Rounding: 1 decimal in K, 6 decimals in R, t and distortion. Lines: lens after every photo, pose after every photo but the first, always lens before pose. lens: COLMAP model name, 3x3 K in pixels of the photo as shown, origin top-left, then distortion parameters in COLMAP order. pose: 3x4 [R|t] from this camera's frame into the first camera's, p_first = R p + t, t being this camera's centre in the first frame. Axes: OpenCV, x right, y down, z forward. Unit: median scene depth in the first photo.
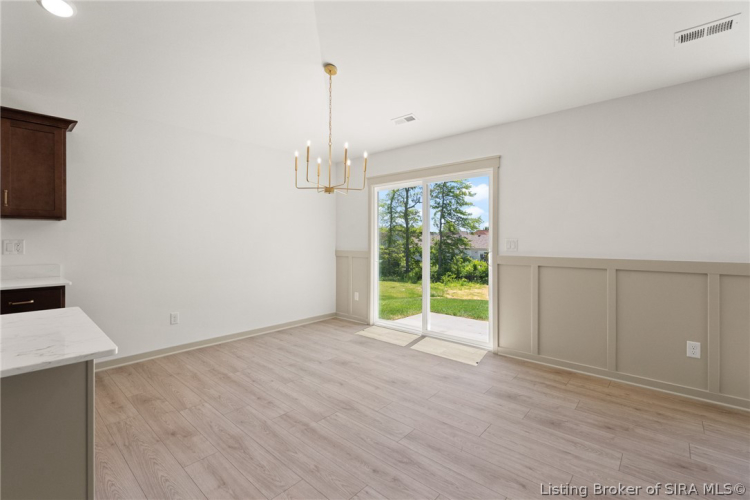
lens RADIAL K [[332.9, 0, 379.0], [0, 332.9, 239.7], [0, 0, 1]] dist [-0.007424, 0.001589]
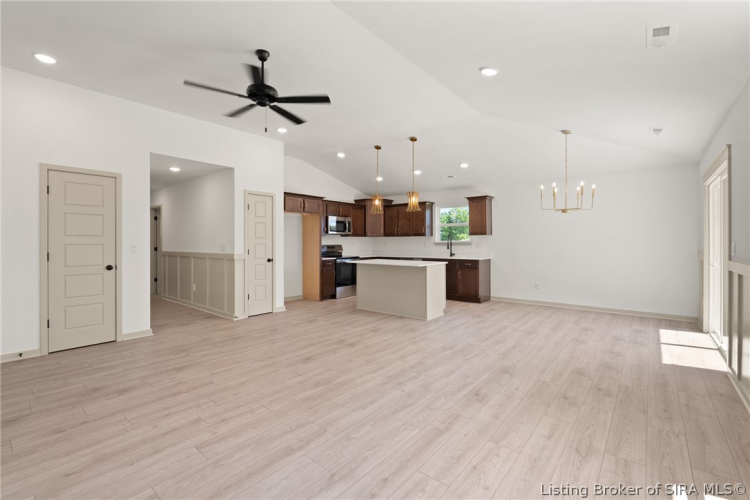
lens RADIAL K [[332.9, 0, 373.0], [0, 332.9, 242.4], [0, 0, 1]] dist [-0.007424, 0.001589]
pose [[0.020827, -0.000275, -0.999783, 1.463559], [0.006046, 0.999982, -0.000149, -0.006509], [0.999765, -0.006042, 0.020829, 0.071532]]
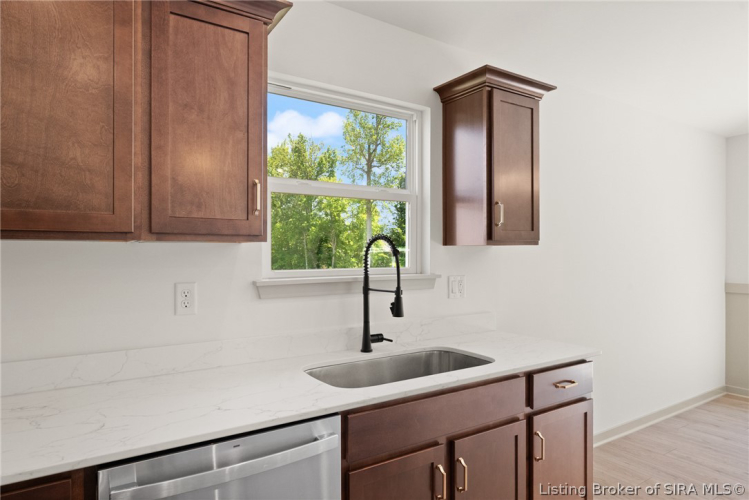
lens RADIAL K [[446.0, 0, 375.2], [0, 446.0, 253.8], [0, 0, 1]] dist [-0.000669, -0.000202]
pose [[0.962194, -0.002045, -0.272357, -0.937700], [0.002259, 0.999997, 0.000473, -0.040520], [0.272356, -0.001071, 0.962196, 0.087787]]
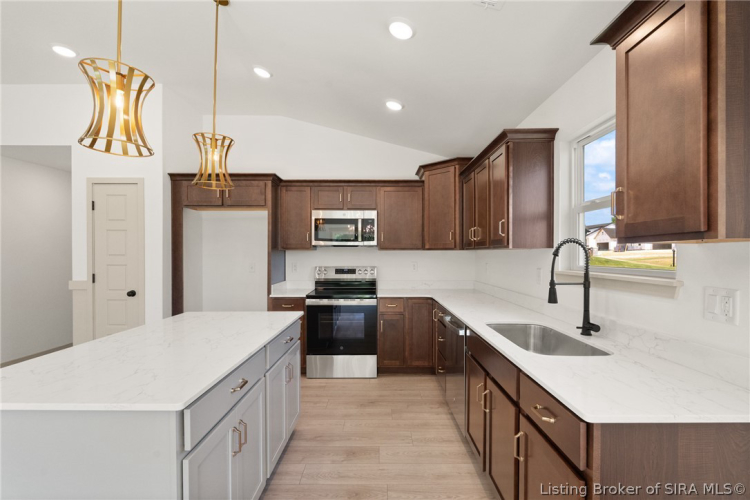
lens RADIAL K [[332.9, 0, 380.6], [0, 332.9, 256.3], [0, 0, 1]] dist [-0.007424, 0.001589]
pose [[-0.747092, 0.004554, -0.664705, -0.444377], [0.000528, 0.999980, 0.006256, -0.040721], [0.664721, 0.004323, -0.747079, 0.943519]]
